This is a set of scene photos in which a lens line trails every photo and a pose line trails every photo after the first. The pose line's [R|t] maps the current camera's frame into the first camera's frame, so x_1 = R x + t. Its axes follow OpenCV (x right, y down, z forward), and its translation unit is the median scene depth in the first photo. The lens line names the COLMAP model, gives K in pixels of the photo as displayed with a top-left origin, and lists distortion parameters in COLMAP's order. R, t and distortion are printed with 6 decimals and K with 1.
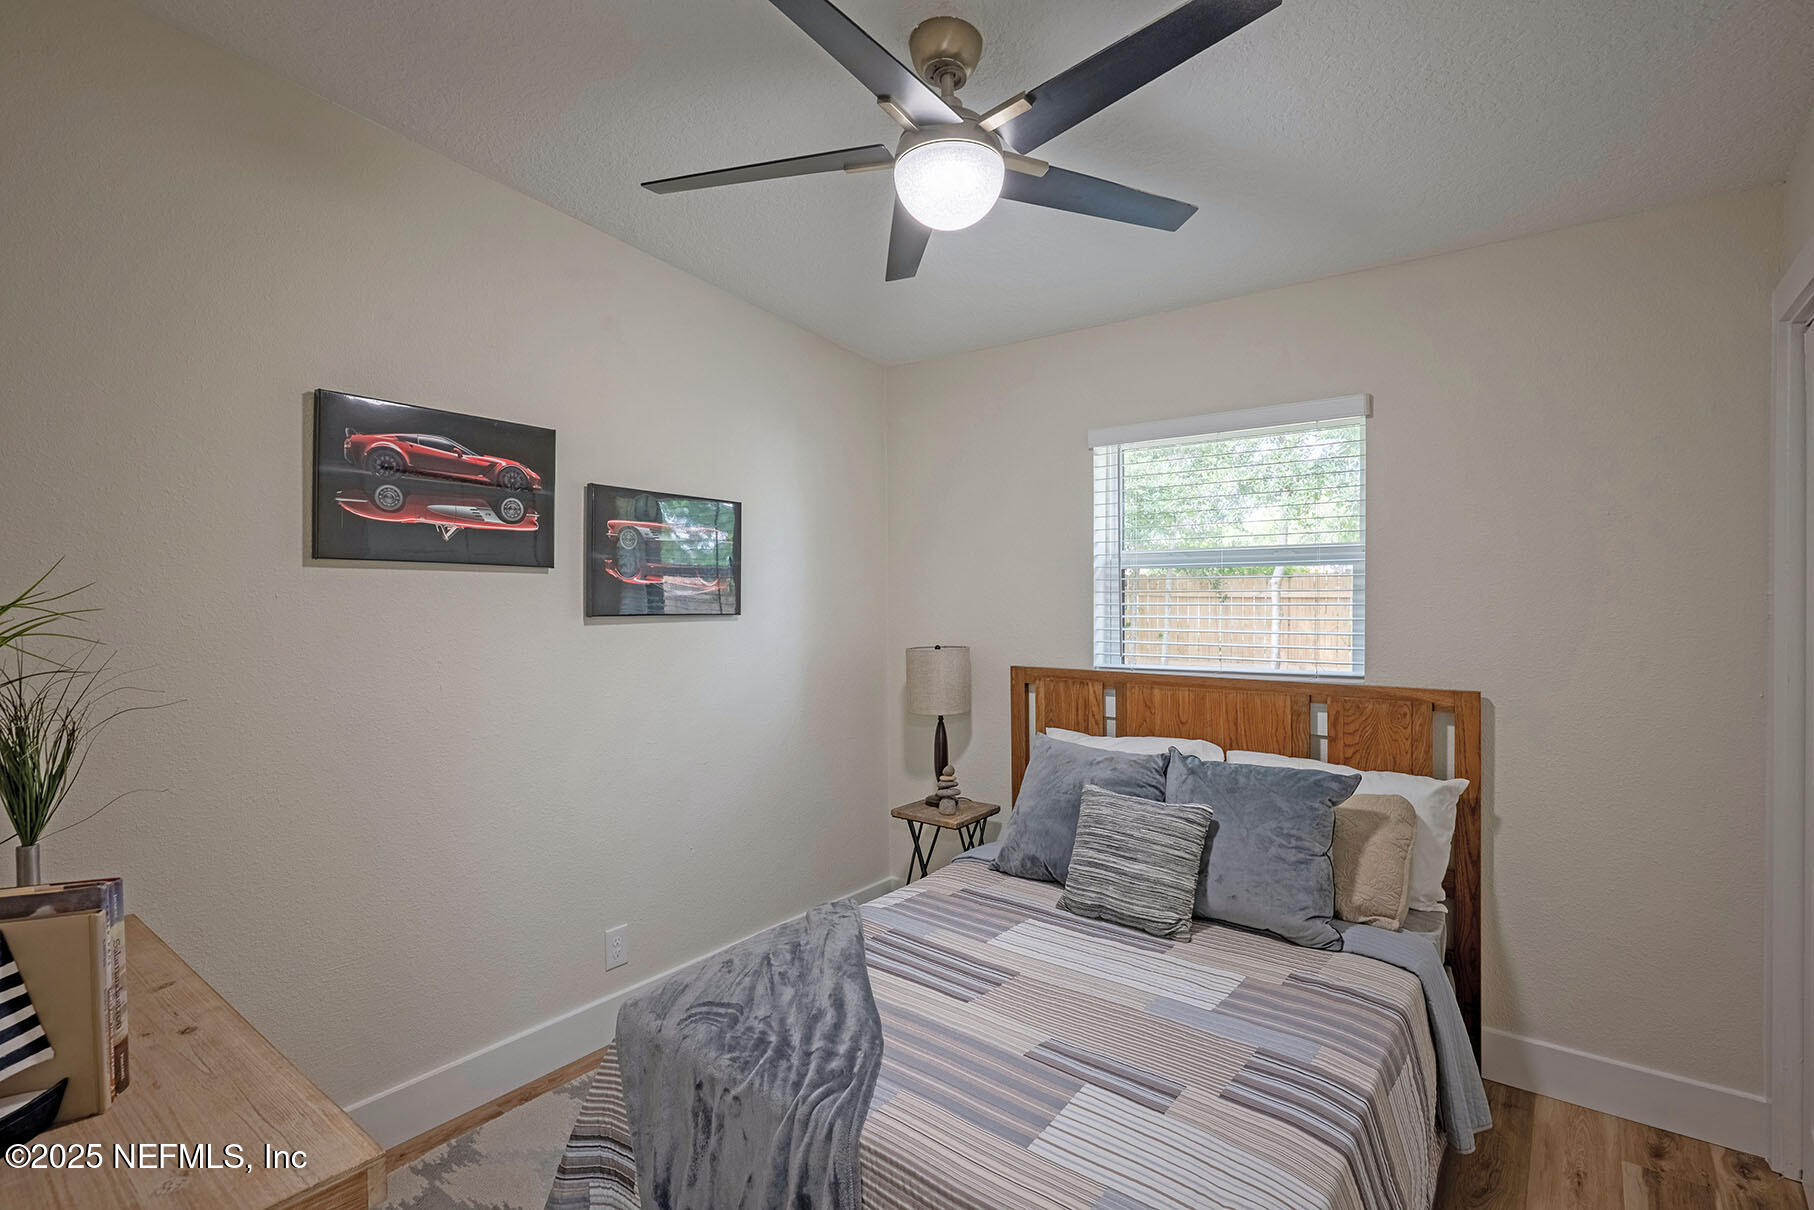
lens RADIAL K [[862.6, 0, 905.3], [0, 862.6, 606.1], [0, 0, 1]] dist [-0.002262, -0.000168]
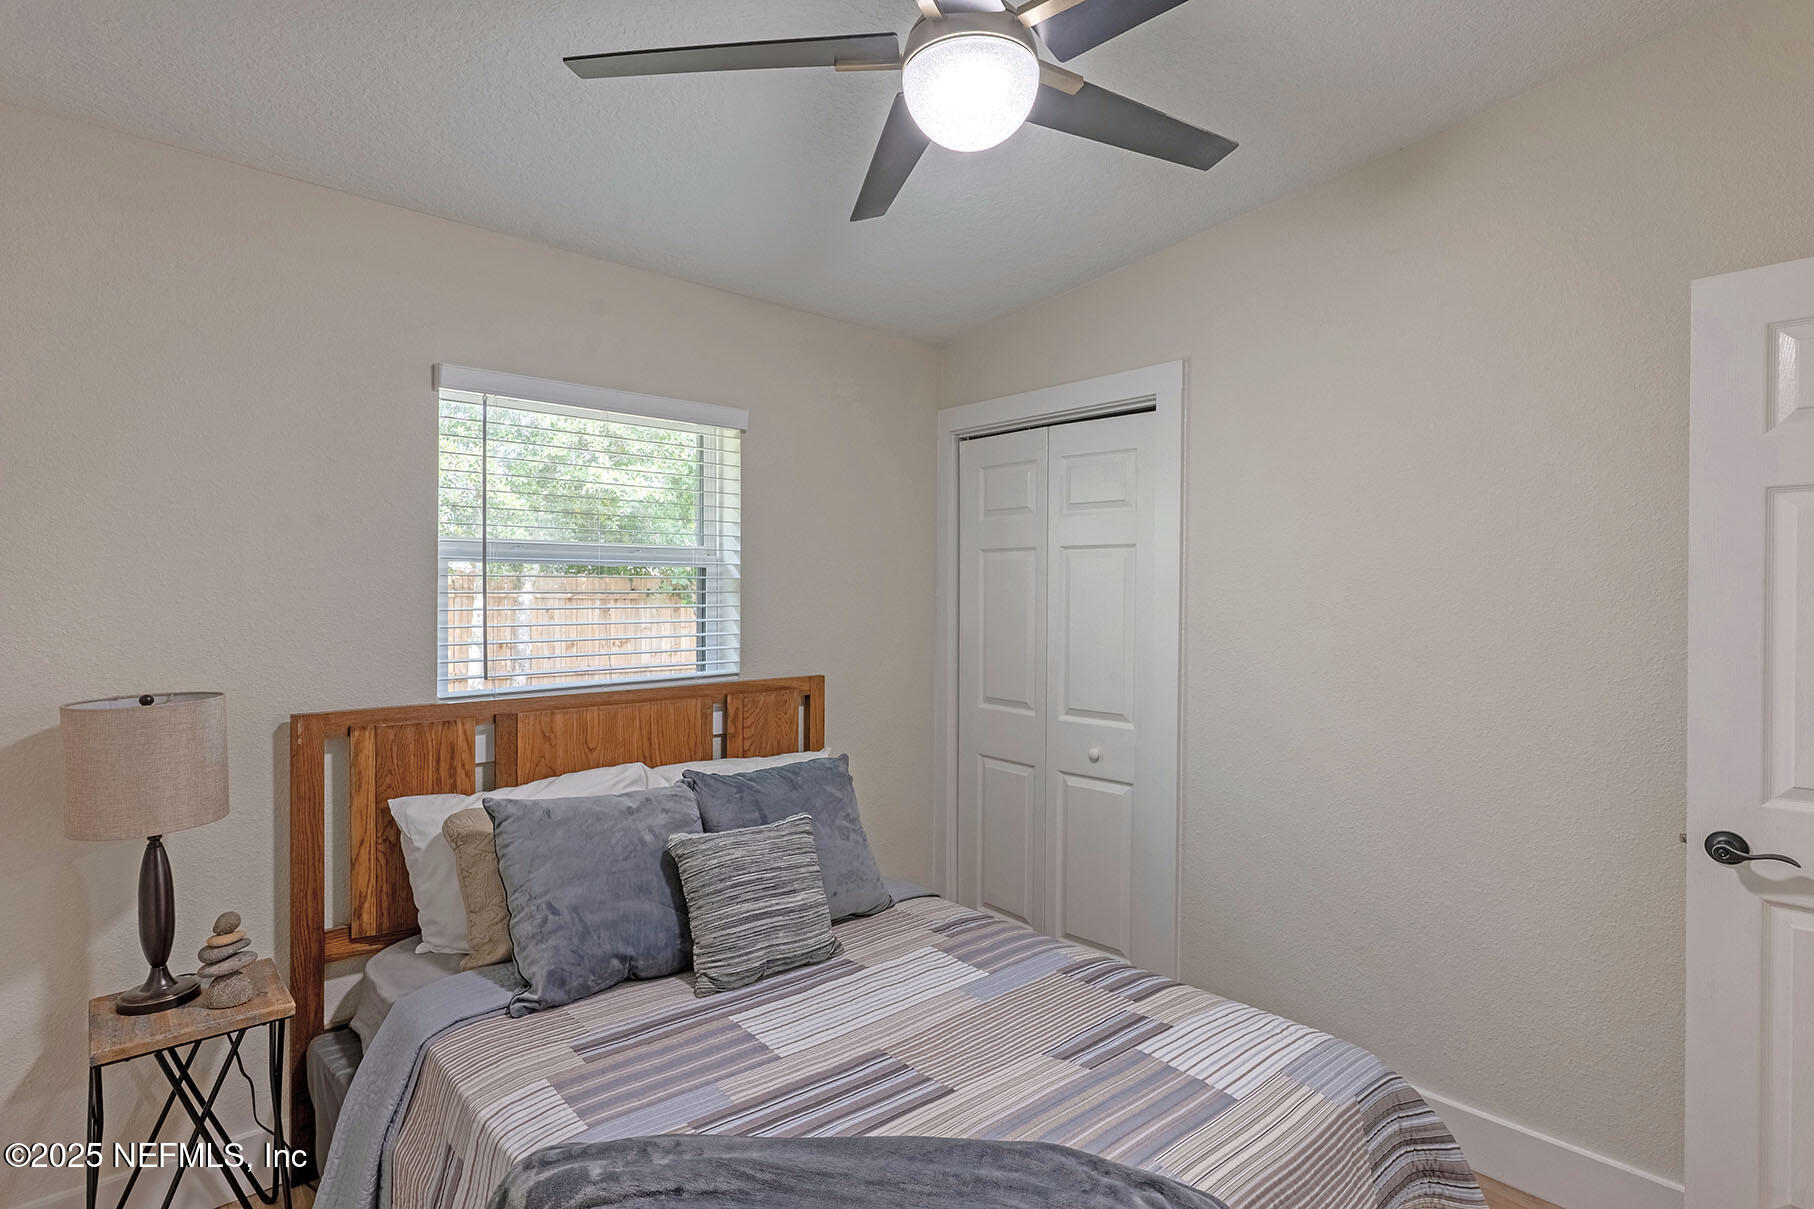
lens RADIAL K [[886.4, 0, 903.9], [0, 886.4, 603.4], [0, 0, 1]] dist [0.001665, 0.000404]
pose [[0.180991, -0.006853, 0.983461, -0.578621], [0.014362, 0.999888, 0.004324, -0.007407], [-0.983380, 0.013341, 0.181069, 0.670512]]
